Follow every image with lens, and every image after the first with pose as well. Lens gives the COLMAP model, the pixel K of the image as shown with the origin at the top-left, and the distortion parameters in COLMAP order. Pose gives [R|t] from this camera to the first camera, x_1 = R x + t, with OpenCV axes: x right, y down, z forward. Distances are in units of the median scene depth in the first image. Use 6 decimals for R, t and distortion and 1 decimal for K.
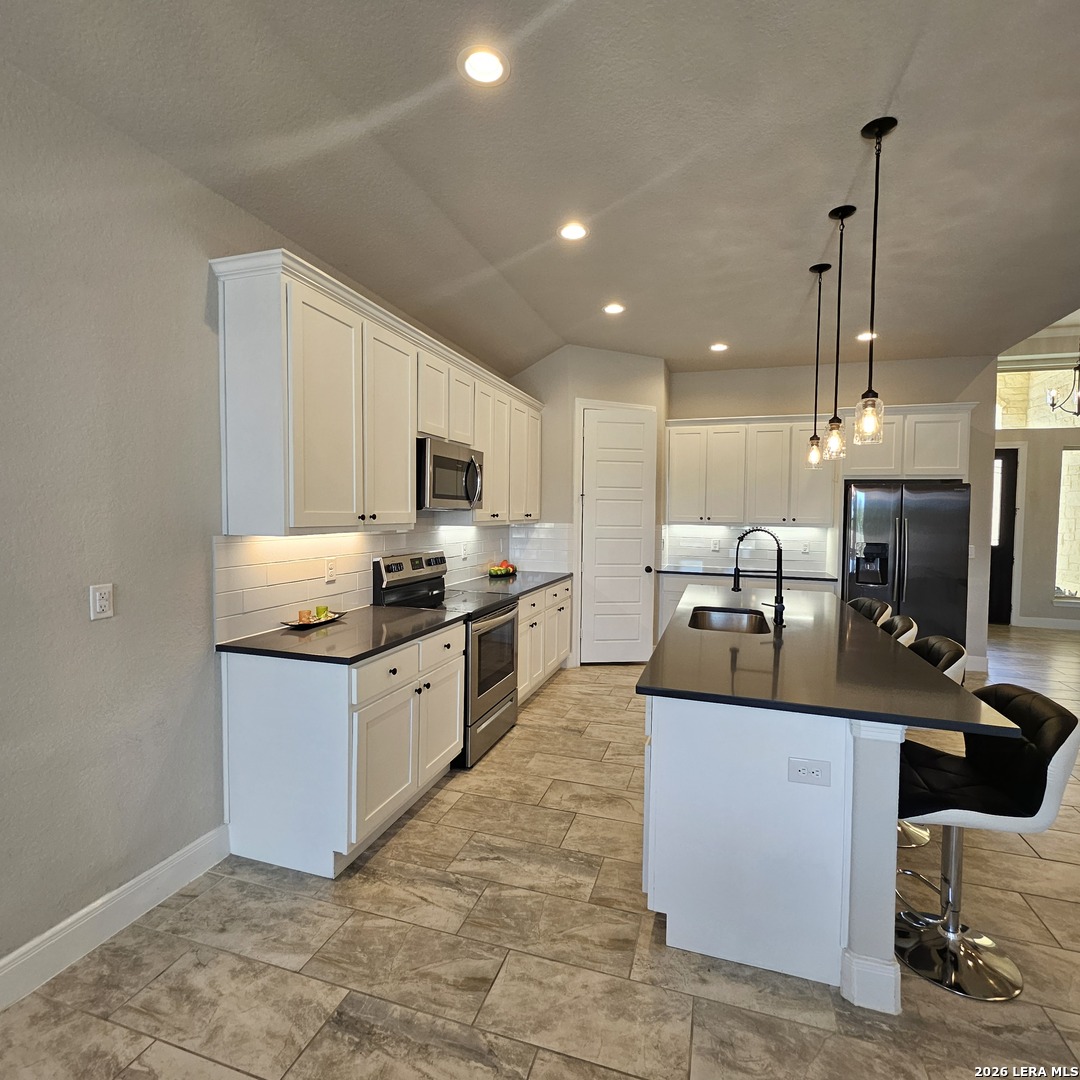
lens RADIAL K [[572.9, 0, 542.0], [0, 572.9, 531.8], [0, 0, 1]] dist [-0.000448, -0.002360]
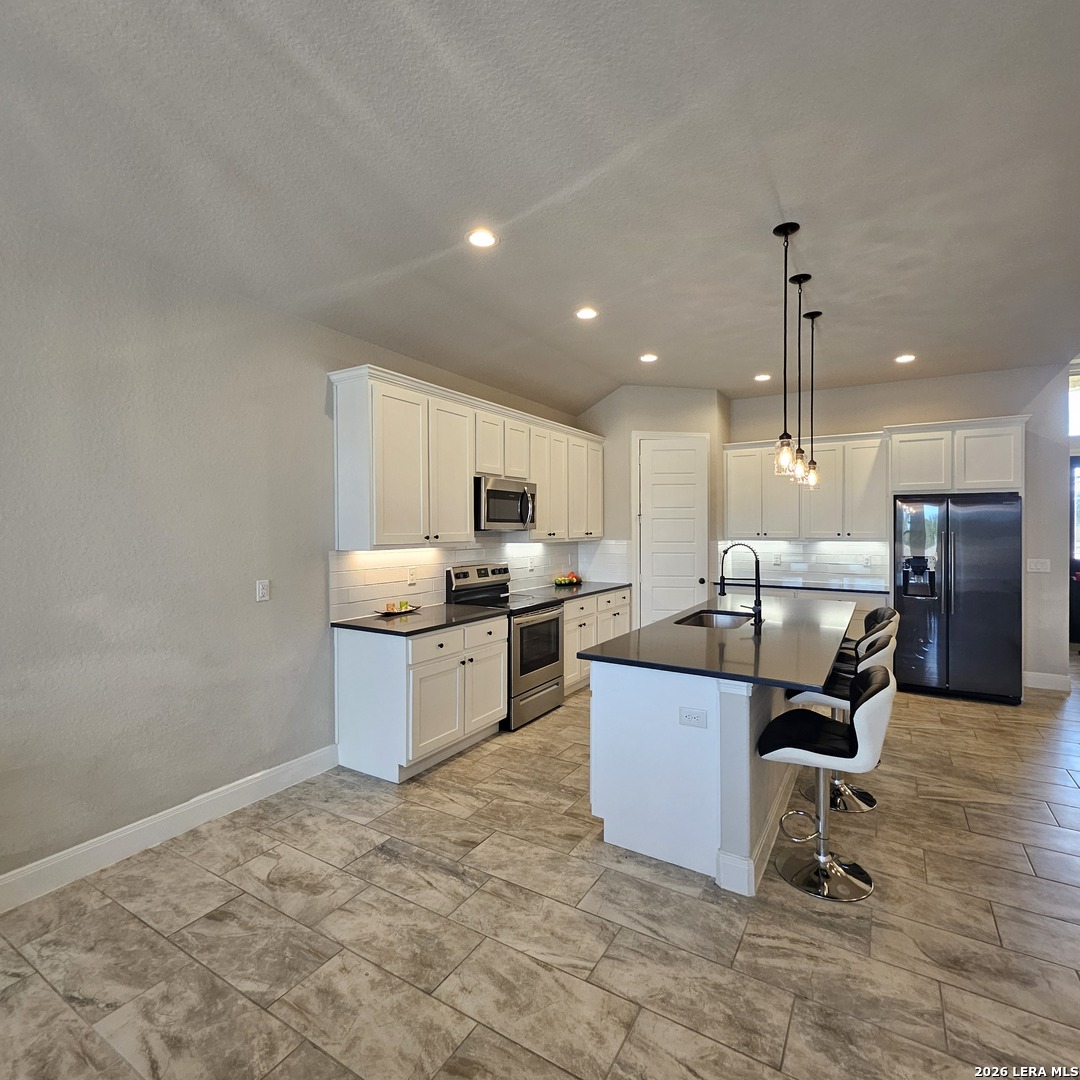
lens RADIAL K [[572.9, 0, 534.8], [0, 572.9, 528.7], [0, 0, 1]] dist [-0.000448, -0.002360]
pose [[0.968815, -0.014658, -0.247352, 0.305726], [0.005887, 0.999329, -0.036160, 0.005980], [0.247716, 0.033576, 0.968251, -0.314239]]
